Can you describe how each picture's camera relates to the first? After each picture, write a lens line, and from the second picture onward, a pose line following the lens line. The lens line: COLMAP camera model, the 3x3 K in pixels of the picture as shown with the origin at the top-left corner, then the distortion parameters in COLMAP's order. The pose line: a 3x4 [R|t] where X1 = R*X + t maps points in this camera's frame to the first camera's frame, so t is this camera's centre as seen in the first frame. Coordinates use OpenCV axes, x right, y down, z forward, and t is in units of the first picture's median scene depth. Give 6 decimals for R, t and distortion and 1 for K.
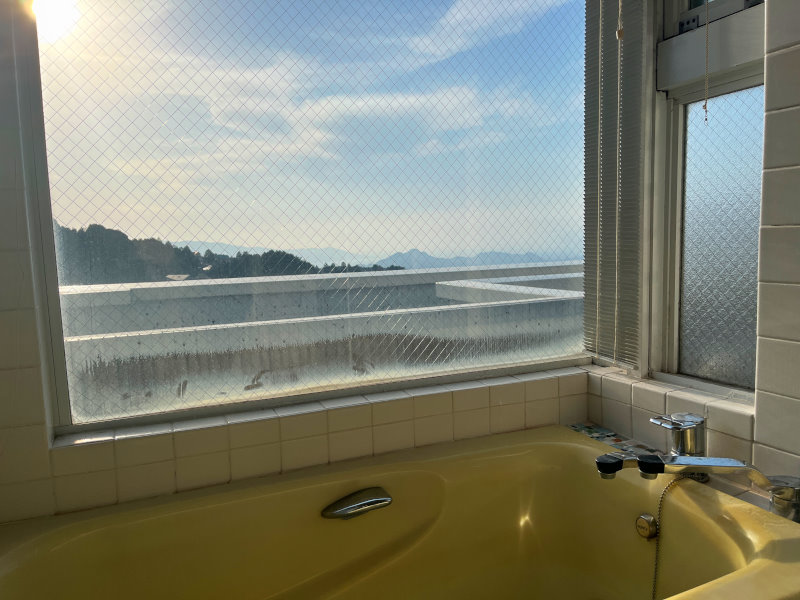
lens RADIAL K [[597.8, 0, 402.4], [0, 597.8, 300.4], [0, 0, 1]] dist [0.050869, -0.085447]
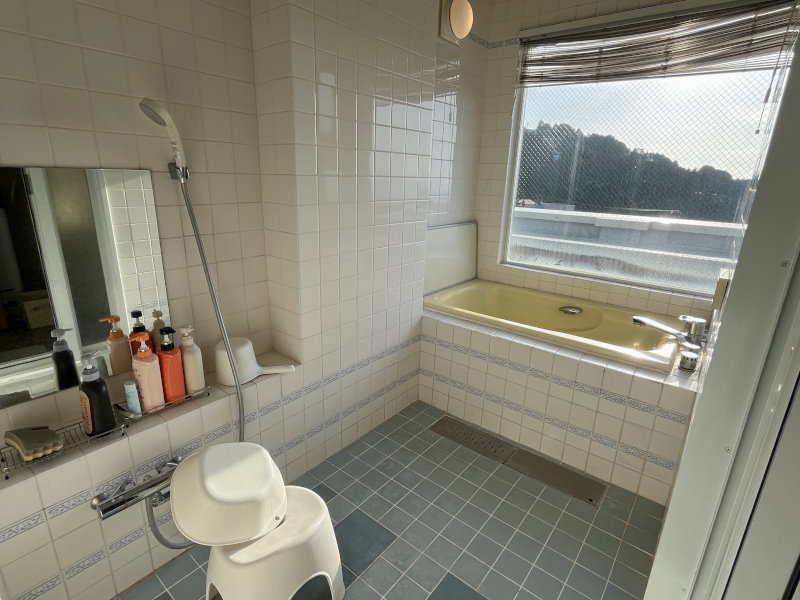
lens RADIAL K [[415.5, 0, 400.1], [0, 415.5, 300.0], [0, 0, 1]] dist [0.002635, 0.000501]
pose [[0.457052, 0.299526, -0.837489, 1.134808], [-0.133135, 0.954022, 0.268547, -0.130052], [0.879419, -0.011240, 0.475915, -0.626748]]
